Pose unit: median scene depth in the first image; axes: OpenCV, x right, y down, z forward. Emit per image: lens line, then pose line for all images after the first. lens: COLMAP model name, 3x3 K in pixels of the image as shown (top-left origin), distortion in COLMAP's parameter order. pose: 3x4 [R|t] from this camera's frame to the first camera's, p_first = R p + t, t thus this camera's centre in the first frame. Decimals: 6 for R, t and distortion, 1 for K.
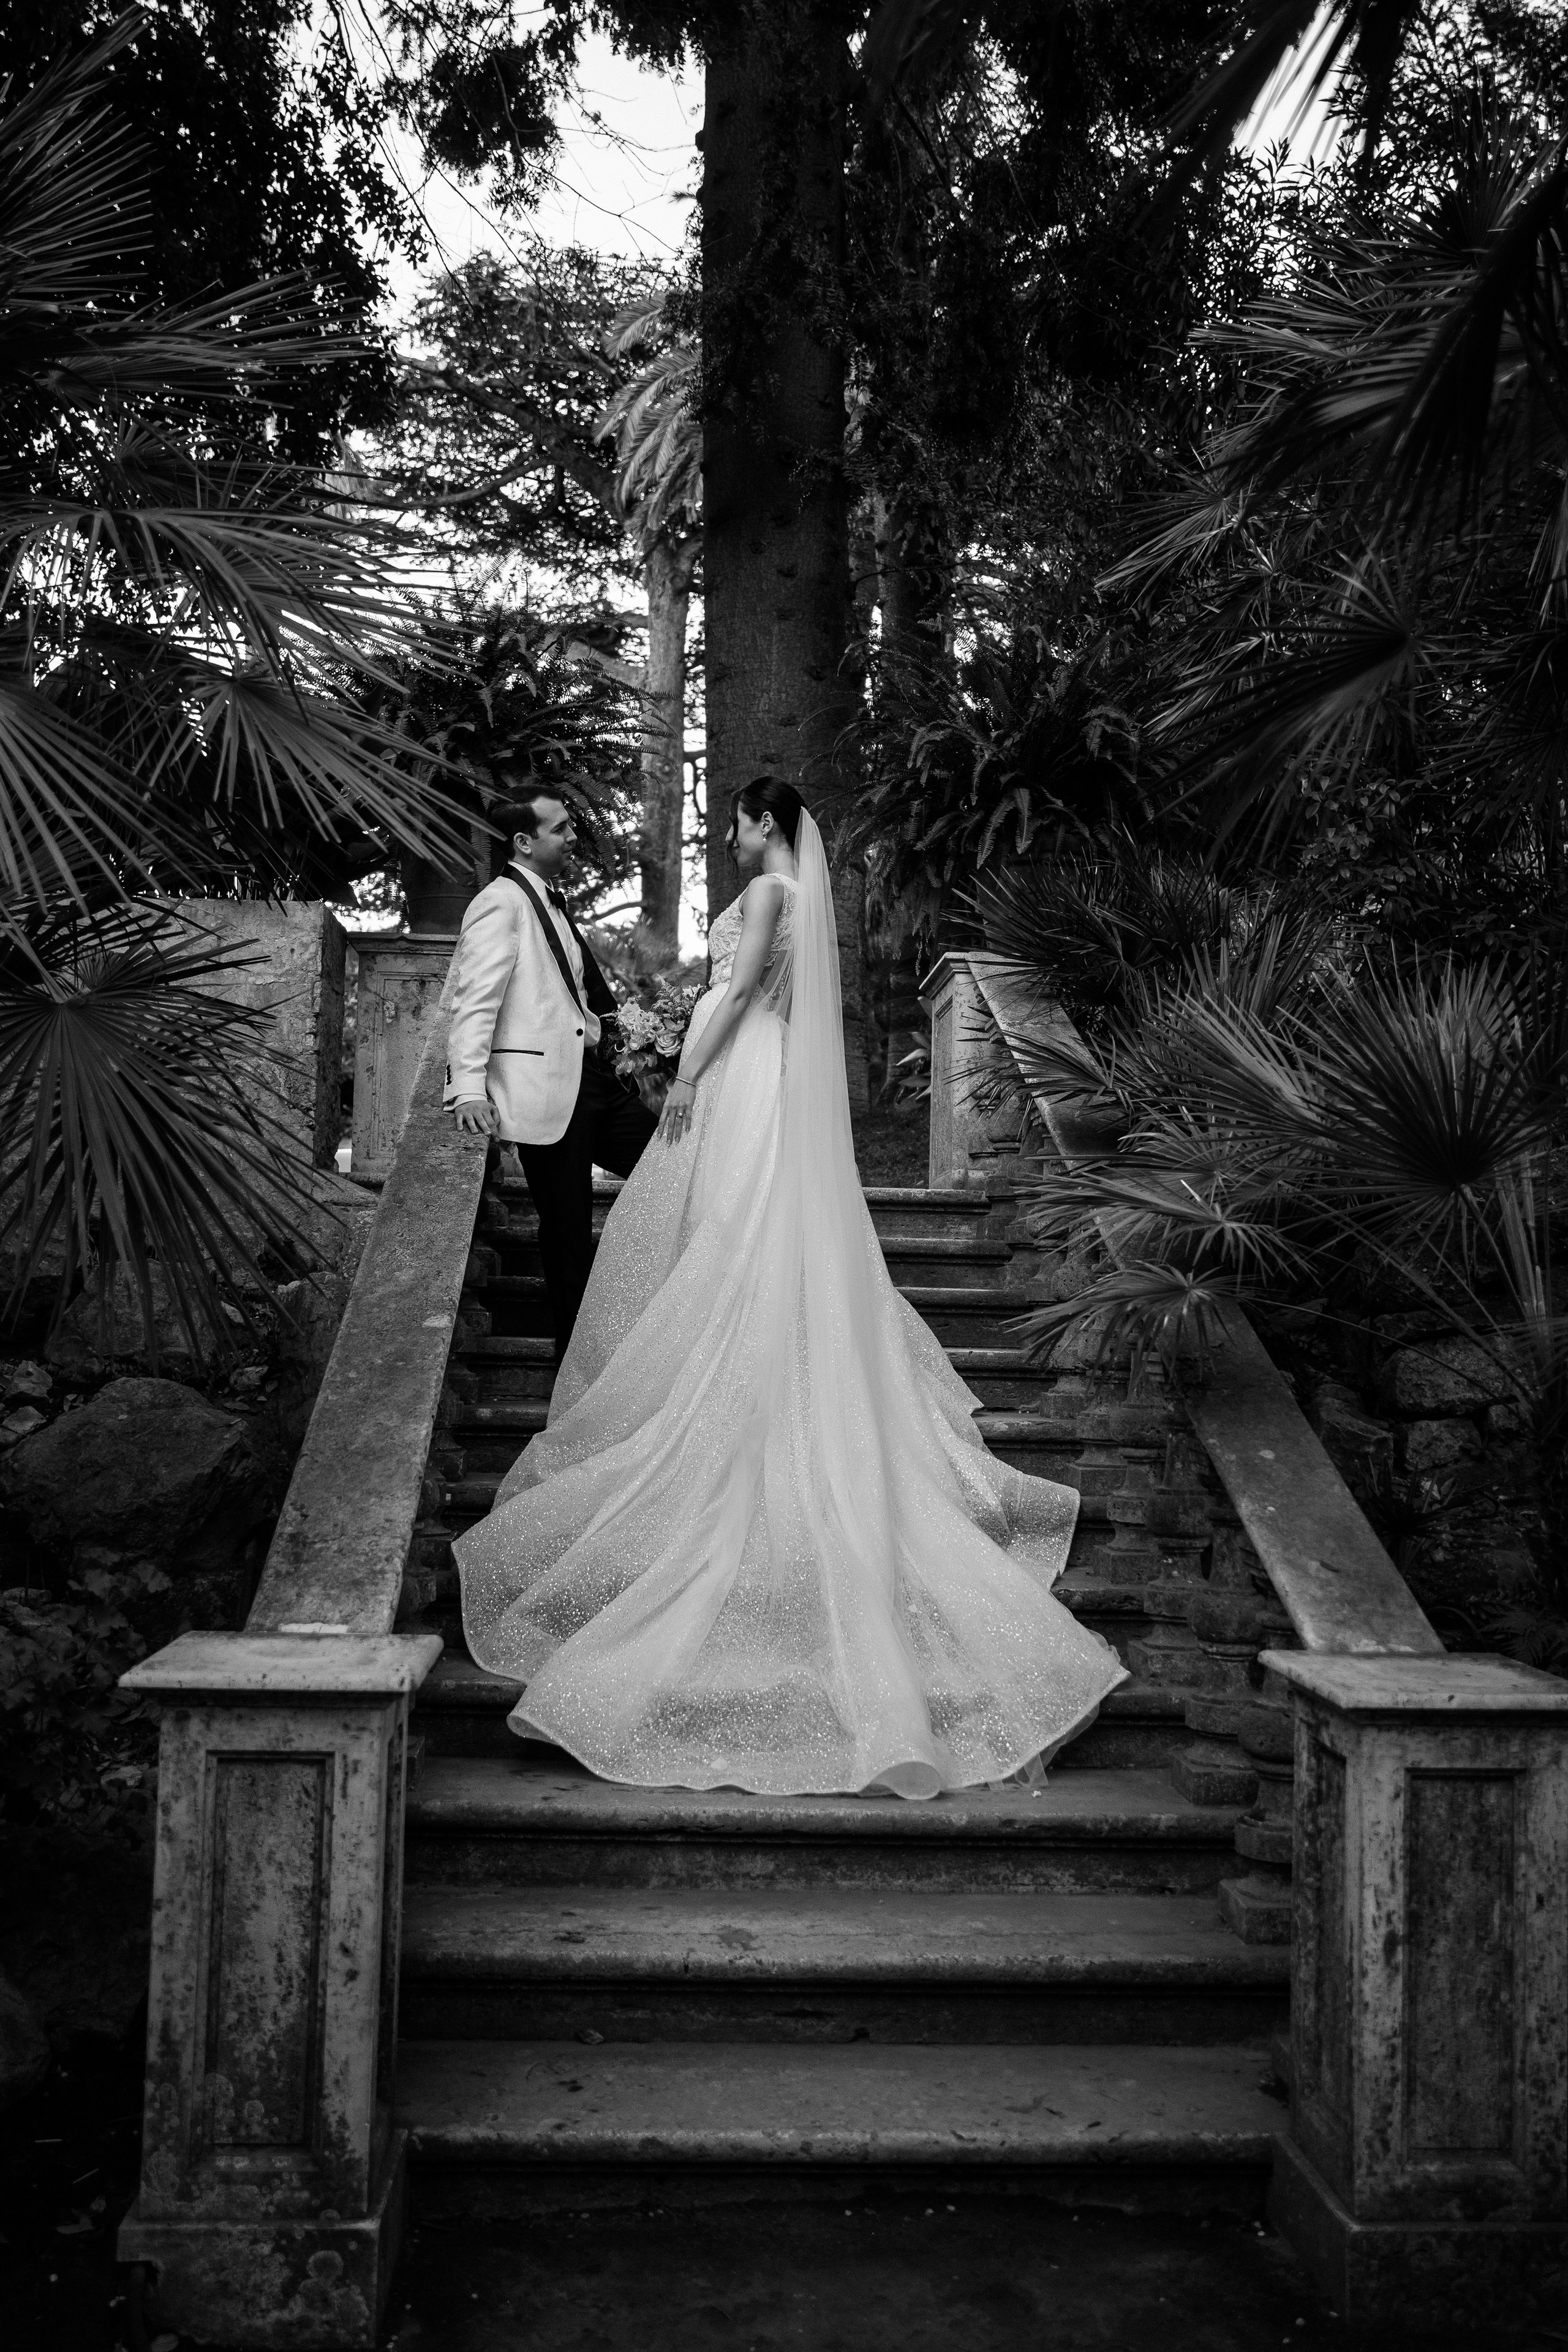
lens RADIAL K [[2020.8, 0, 784.0], [0, 2020.8, 1176.0], [0, 0, 1]] dist [-0.047972, 0.002568]
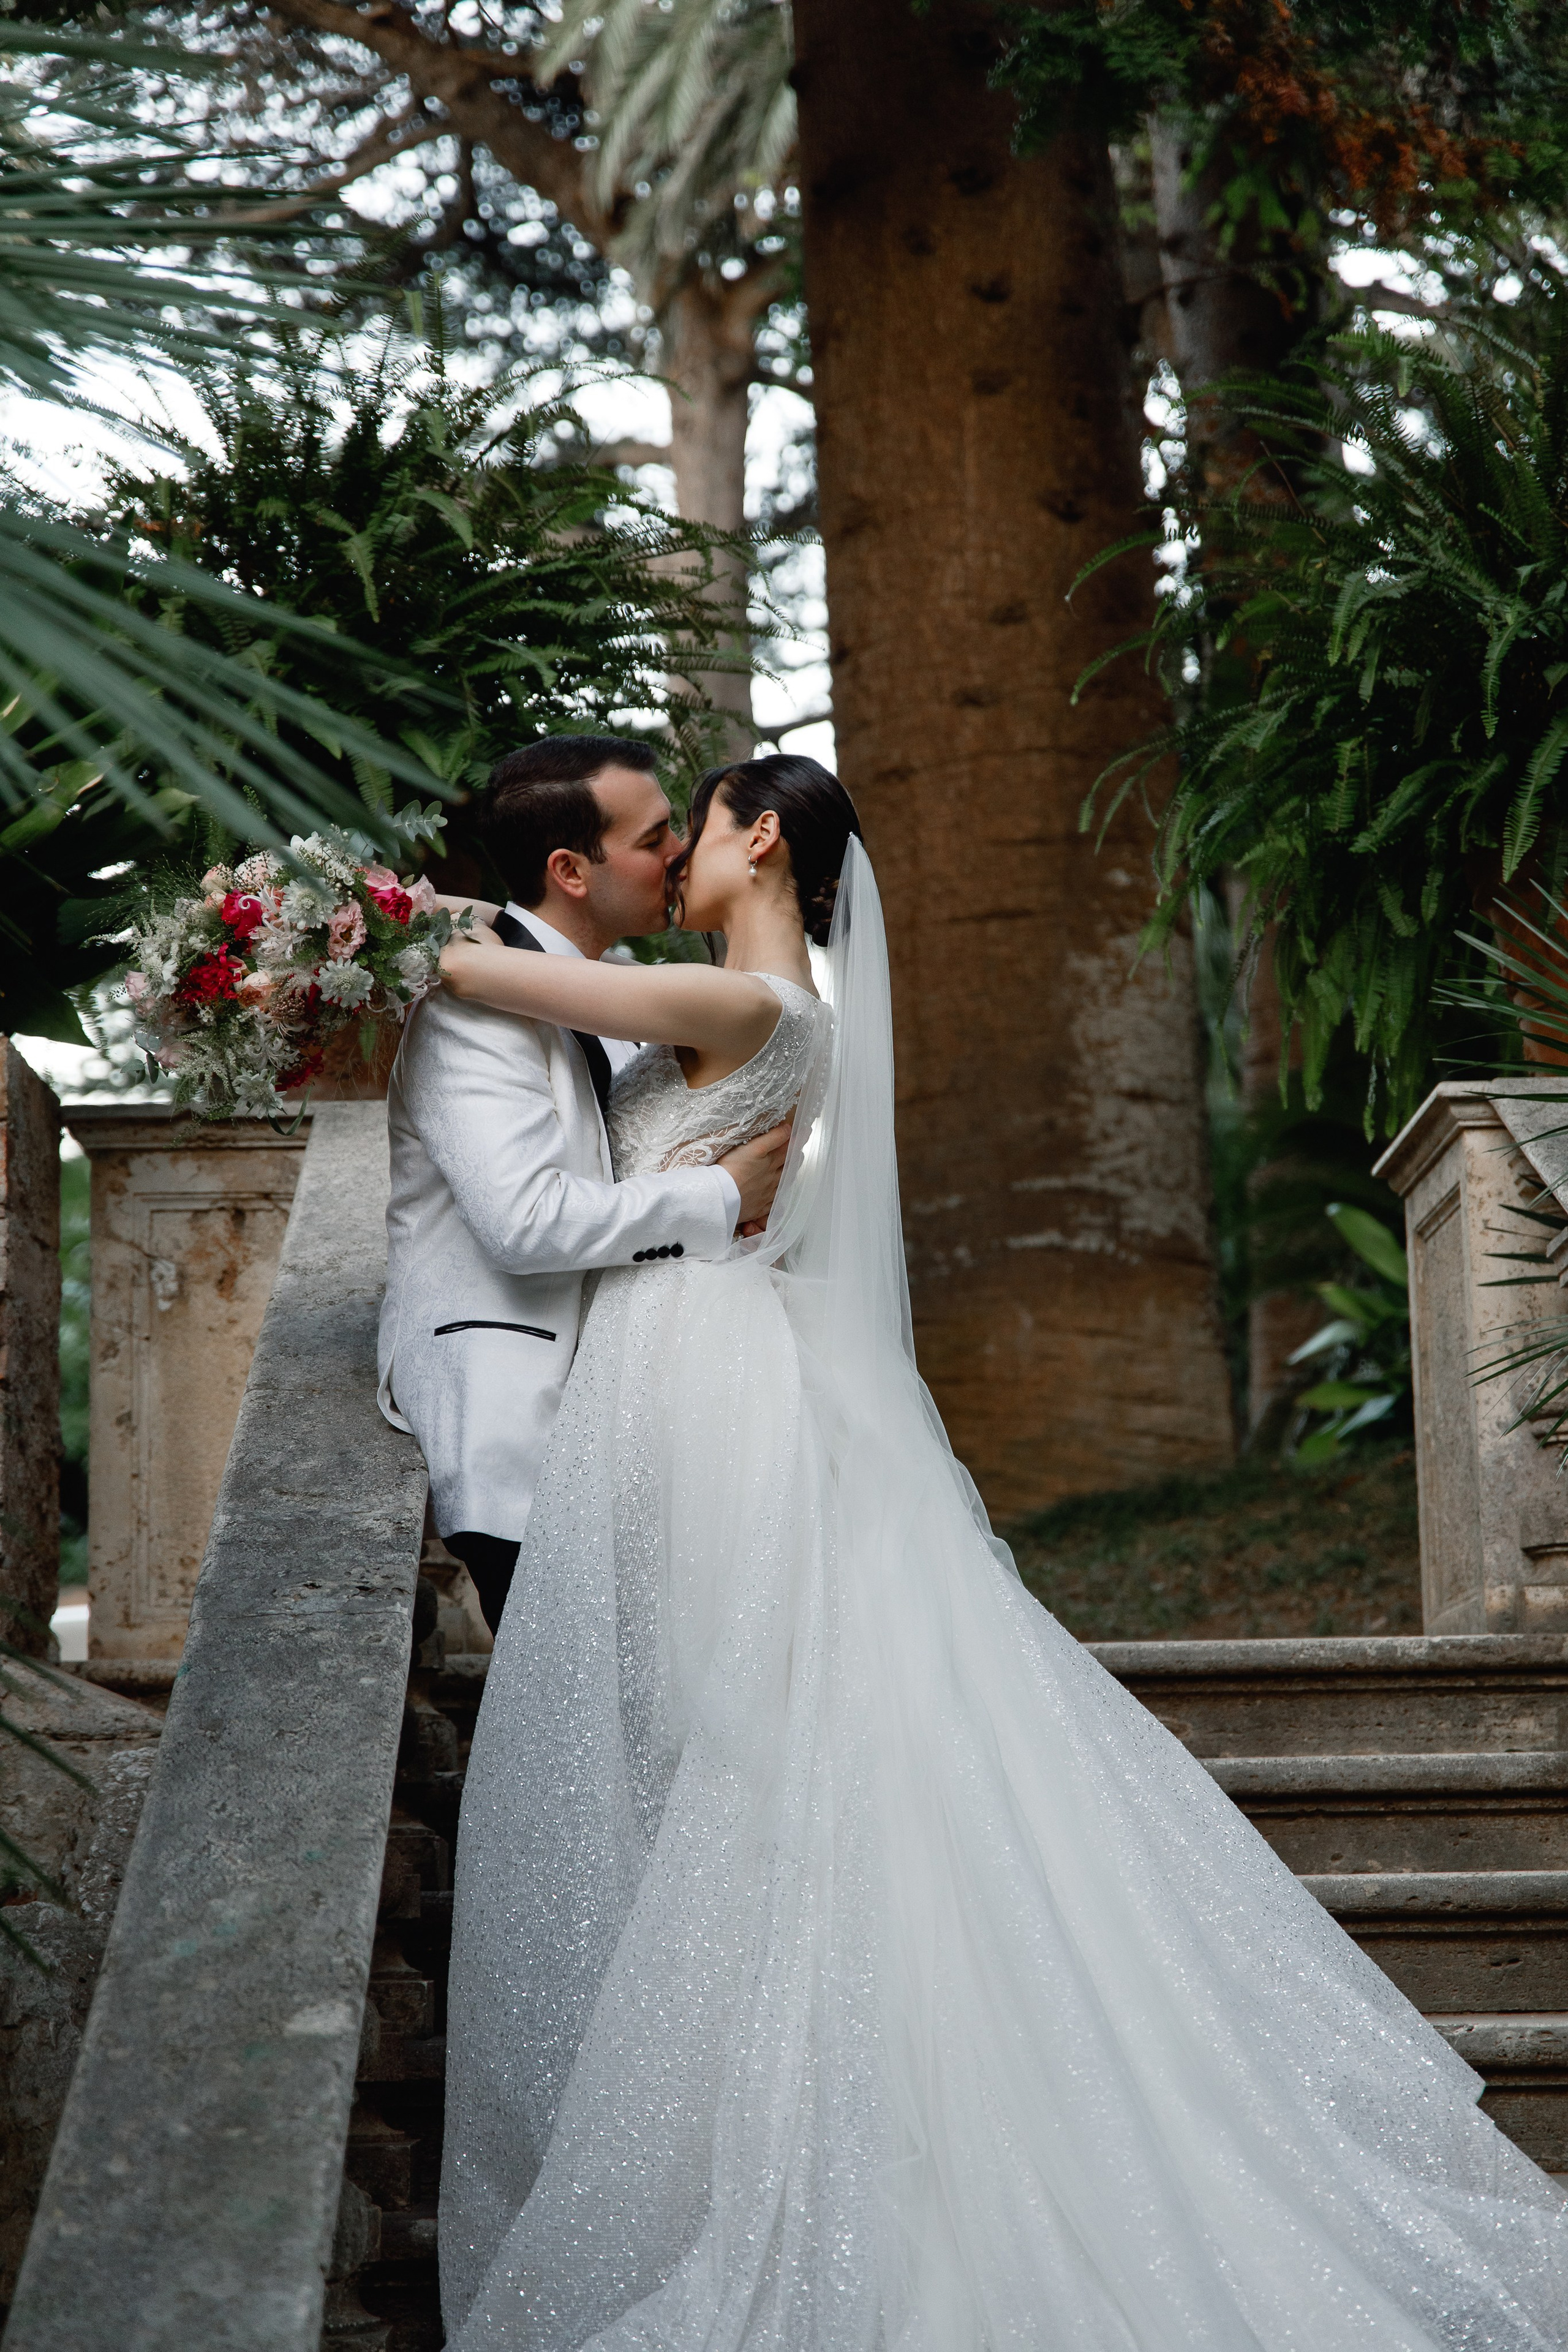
lens RADIAL K [[4364.1, 0, 784.0], [0, 4364.1, 1176.0], [0, 0, 1]] dist [-0.003892, -0.214834]
pose [[0.997543, -0.052419, -0.046486, -0.009400], [0.047322, 0.993380, -0.104674, -0.000046], [0.051665, 0.102217, 0.993420, 0.037704]]
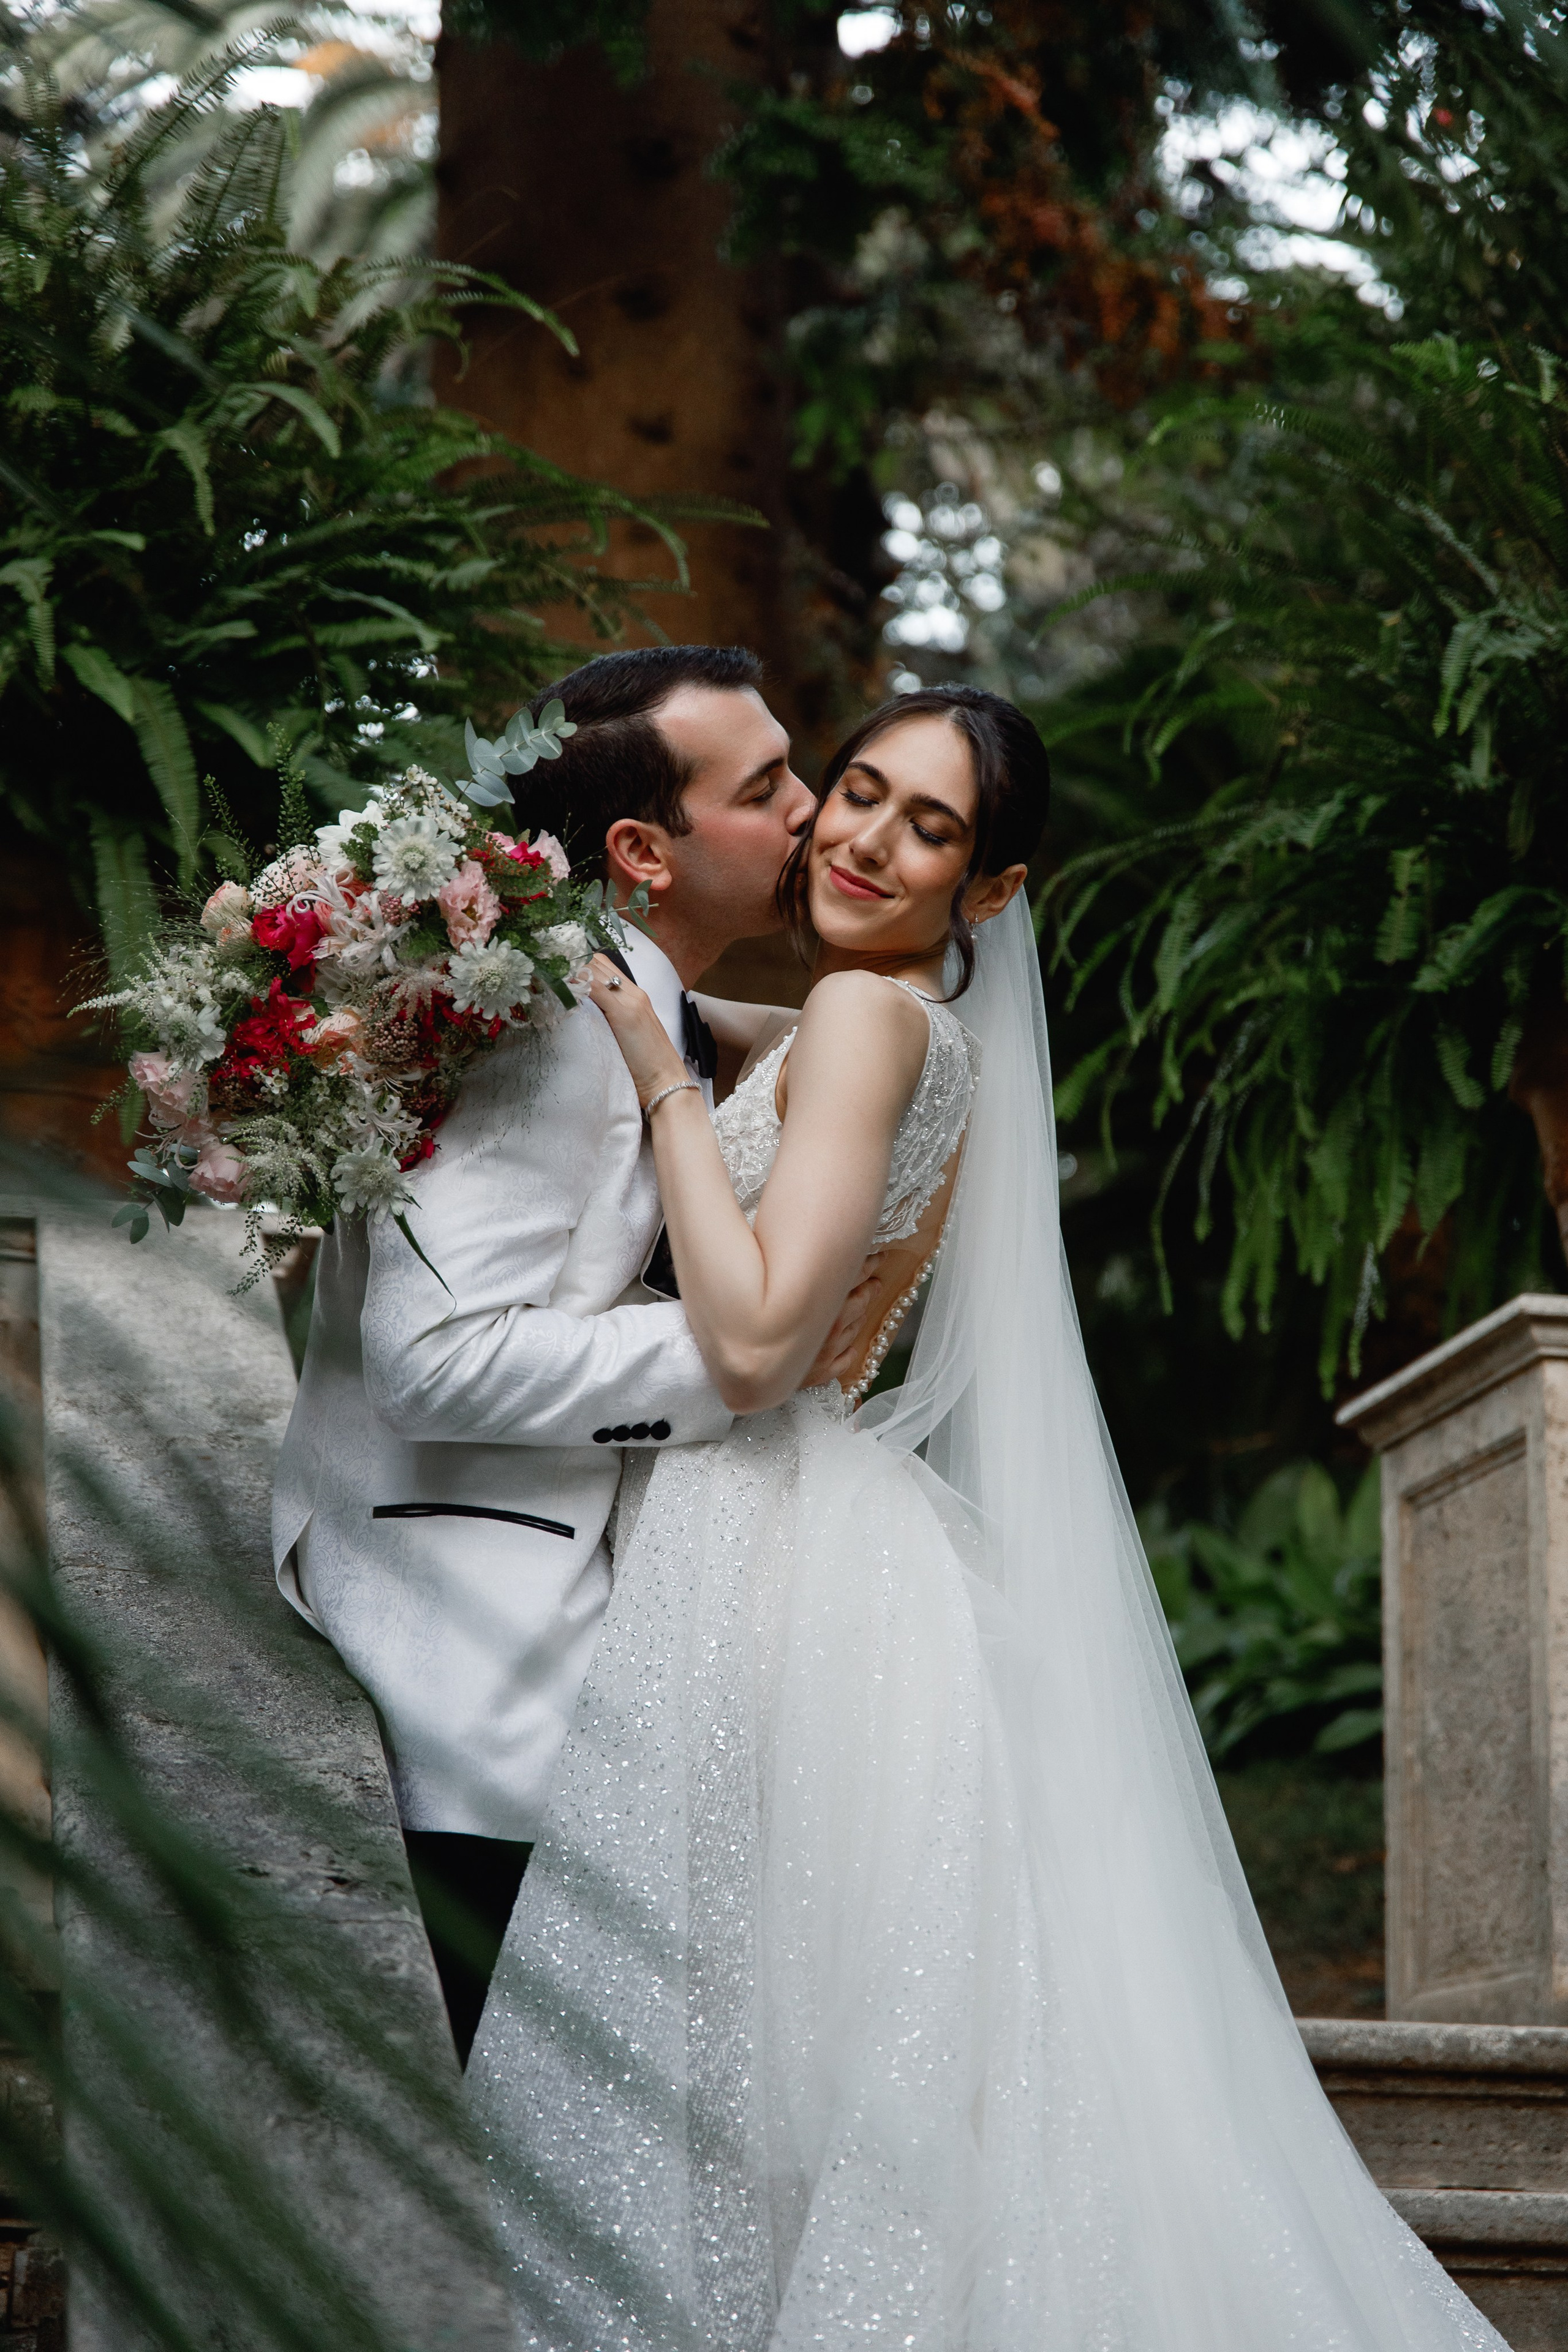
lens RADIAL K [[4364.1, 0, 784.0], [0, 4364.1, 1176.0], [0, 0, 1]] dist [-0.003892, -0.214834]
pose [[0.993183, 0.025451, 0.113752, -0.066196], [-0.005313, 0.984743, -0.173932, -0.002860], [-0.116444, 0.172141, 0.978166, 0.171111]]
